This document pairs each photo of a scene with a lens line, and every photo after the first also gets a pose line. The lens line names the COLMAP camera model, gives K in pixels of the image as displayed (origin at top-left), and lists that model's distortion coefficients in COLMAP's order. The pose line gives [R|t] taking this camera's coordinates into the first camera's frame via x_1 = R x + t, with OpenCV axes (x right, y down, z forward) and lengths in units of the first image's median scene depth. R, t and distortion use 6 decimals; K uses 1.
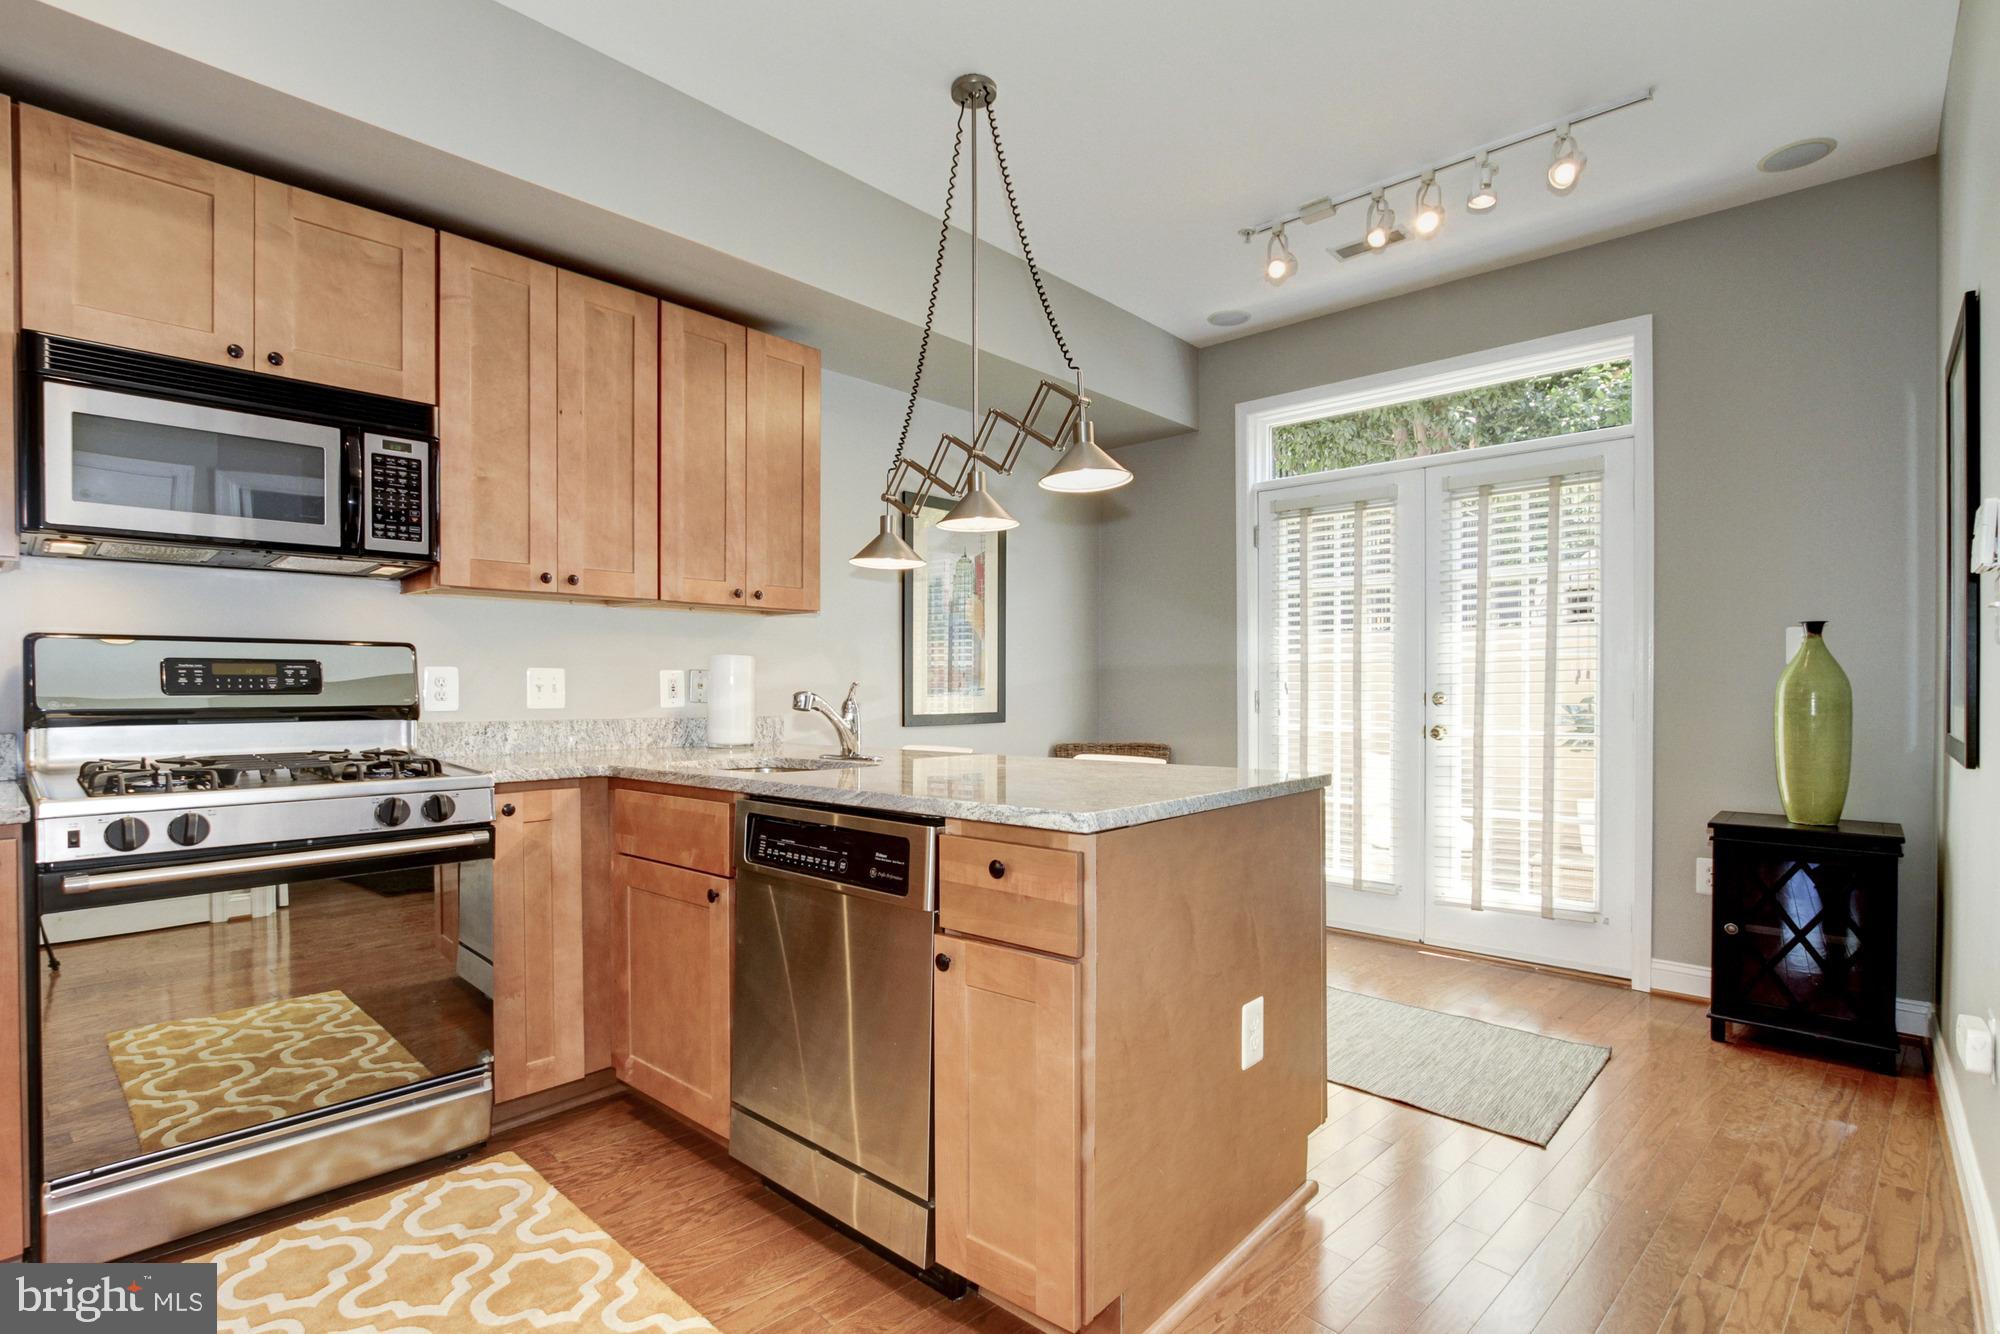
lens RADIAL K [[974.5, 0, 986.9], [0, 974.5, 691.3], [0, 0, 1]] dist [-0.018557, 0.005789]
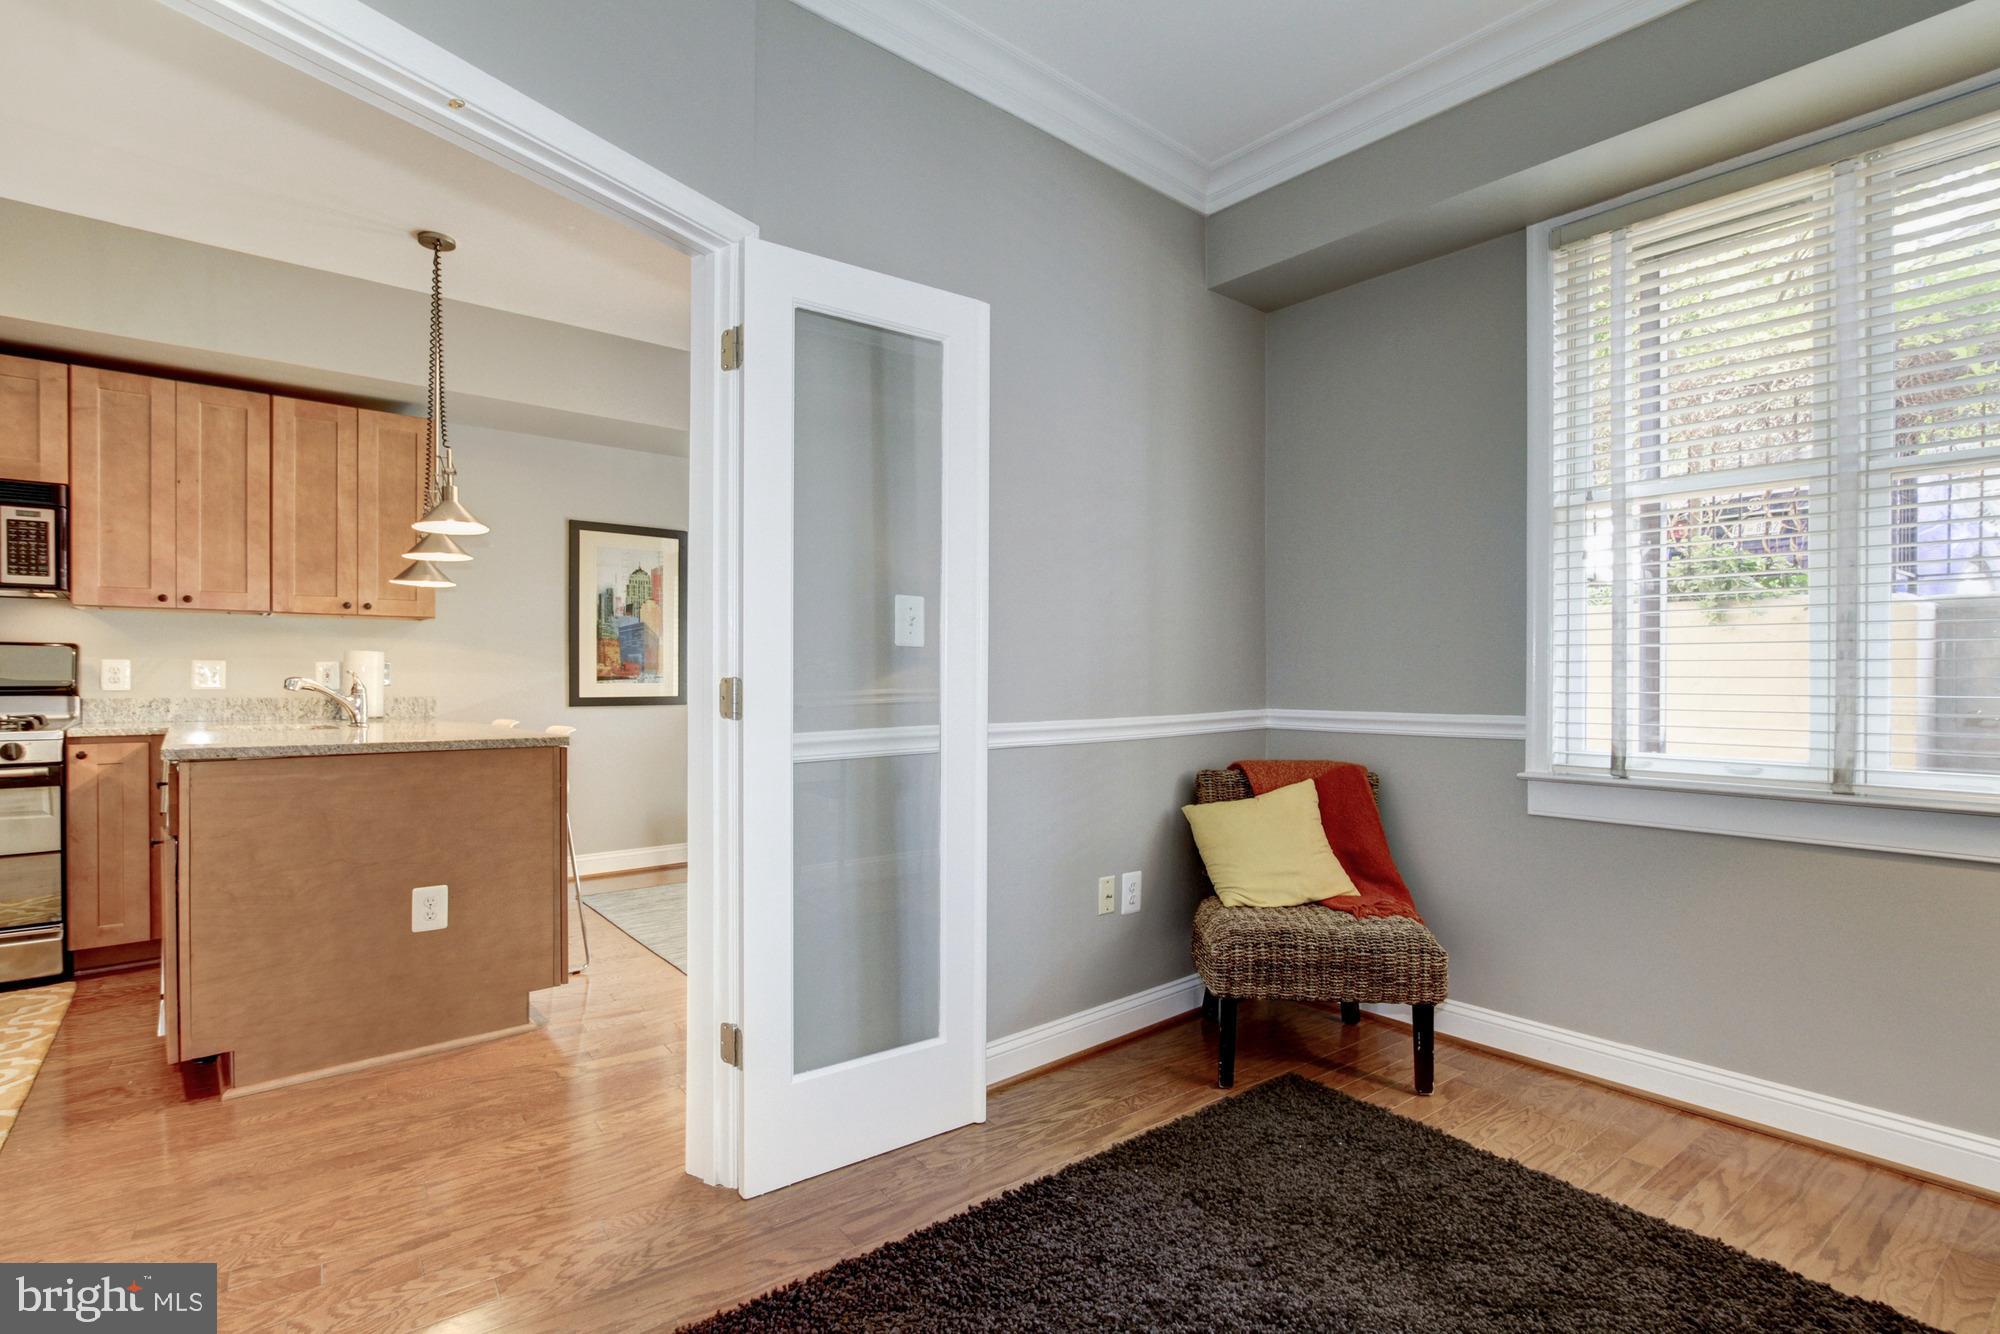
lens RADIAL K [[974.5, 0, 1047.5], [0, 974.5, 681.6], [0, 0, 1]] dist [-0.018557, 0.005789]
pose [[0.993421, 0.003301, -0.114469, 1.014925], [-0.003277, 0.999995, 0.000401, 0.001987], [0.114470, -0.000023, 0.993427, -0.269152]]
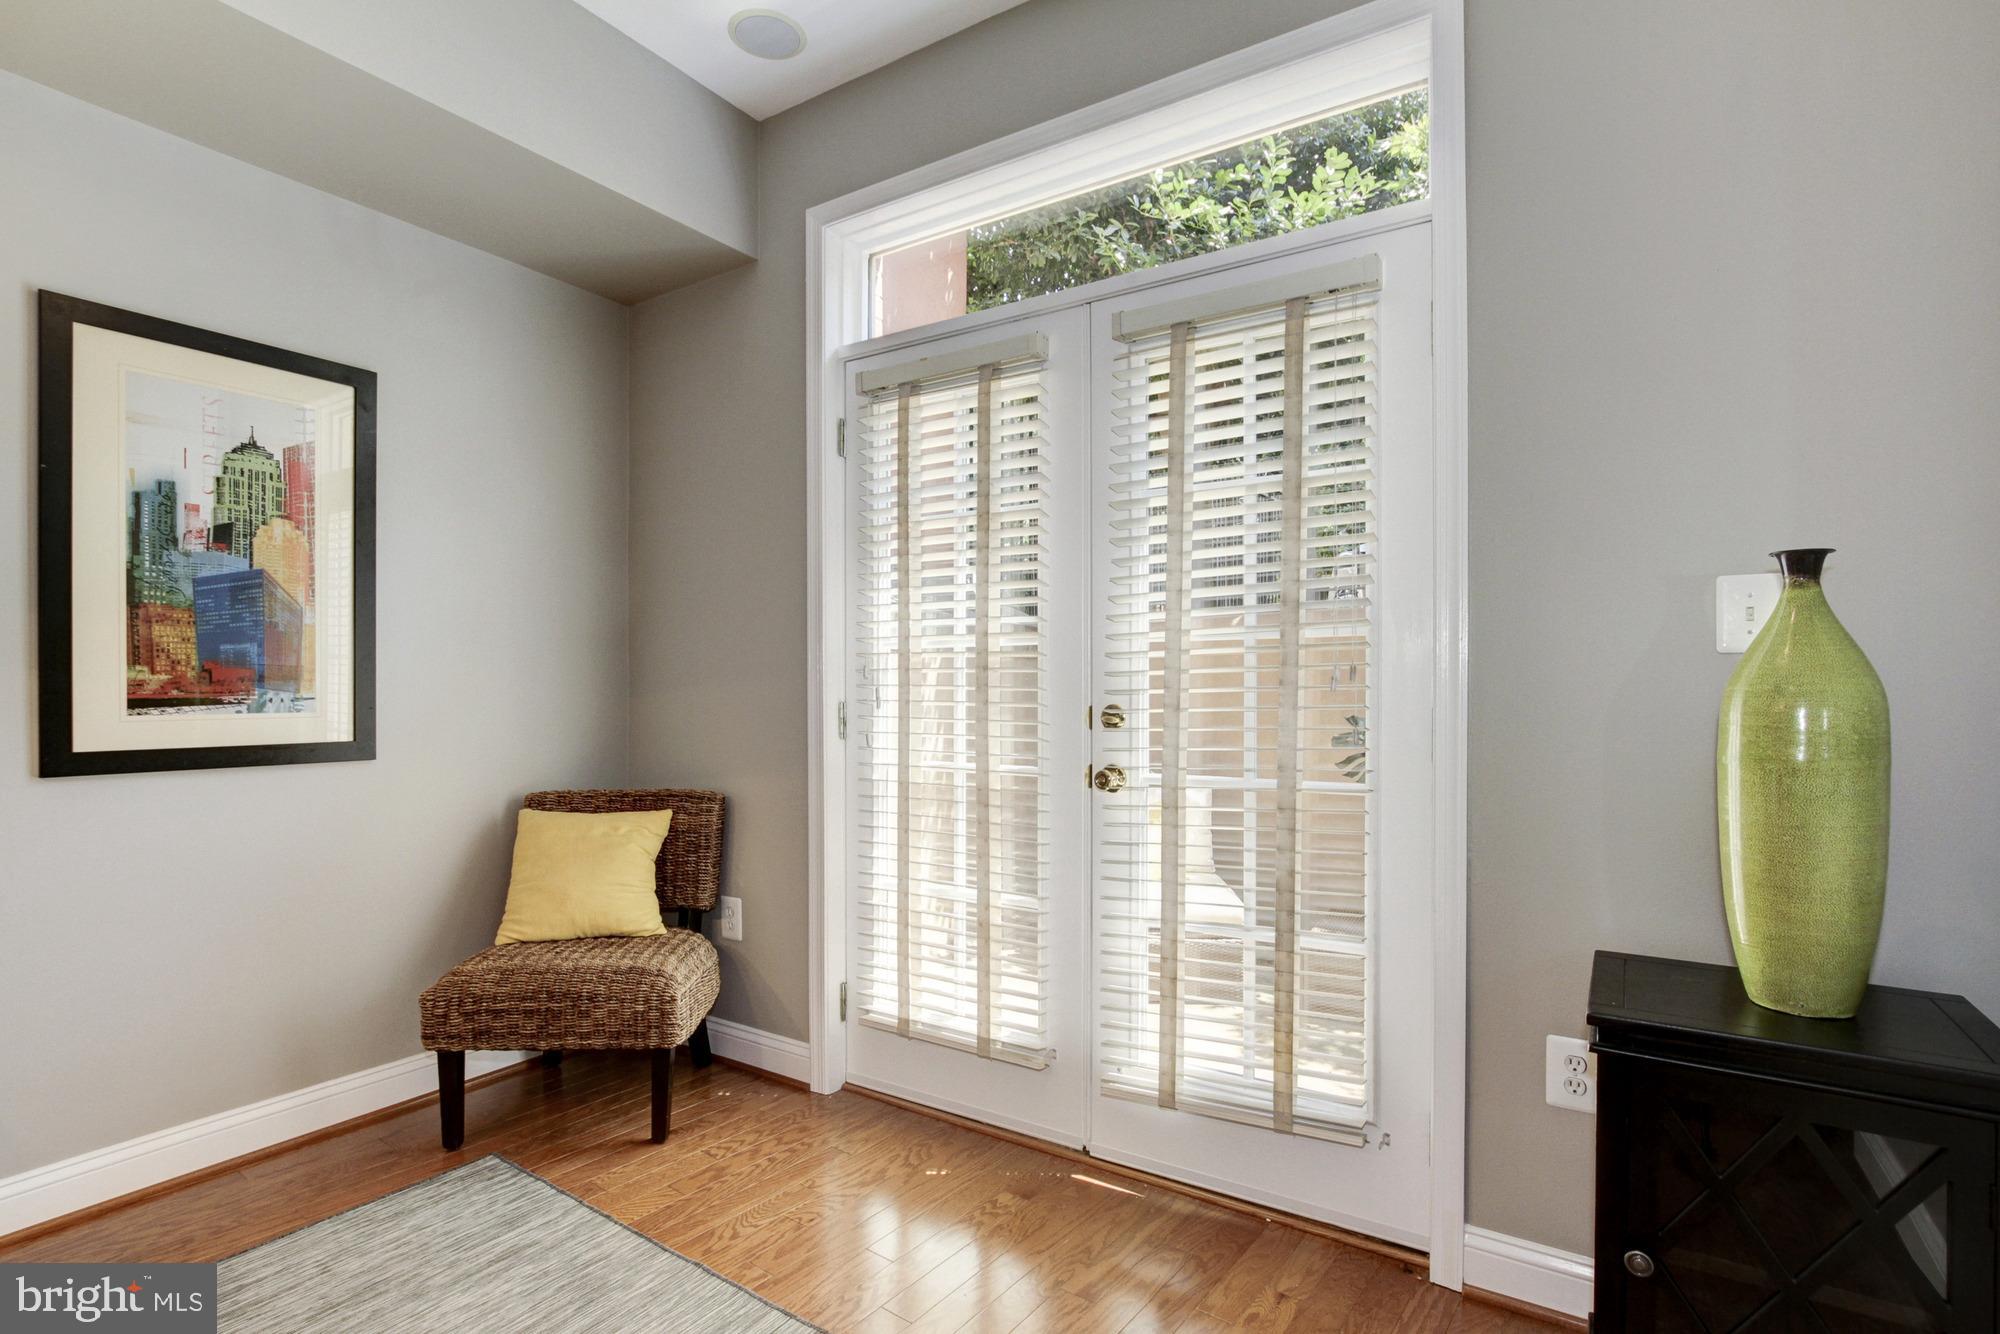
lens RADIAL K [[974.5, 0, 996.7], [0, 974.5, 693.4], [0, 0, 1]] dist [-0.018557, 0.005789]
pose [[0.988986, 0.000610, 0.148010, 0.473969], [-0.000209, 0.999996, -0.002728, -0.006464], [-0.148011, 0.002667, 0.988982, 0.685129]]
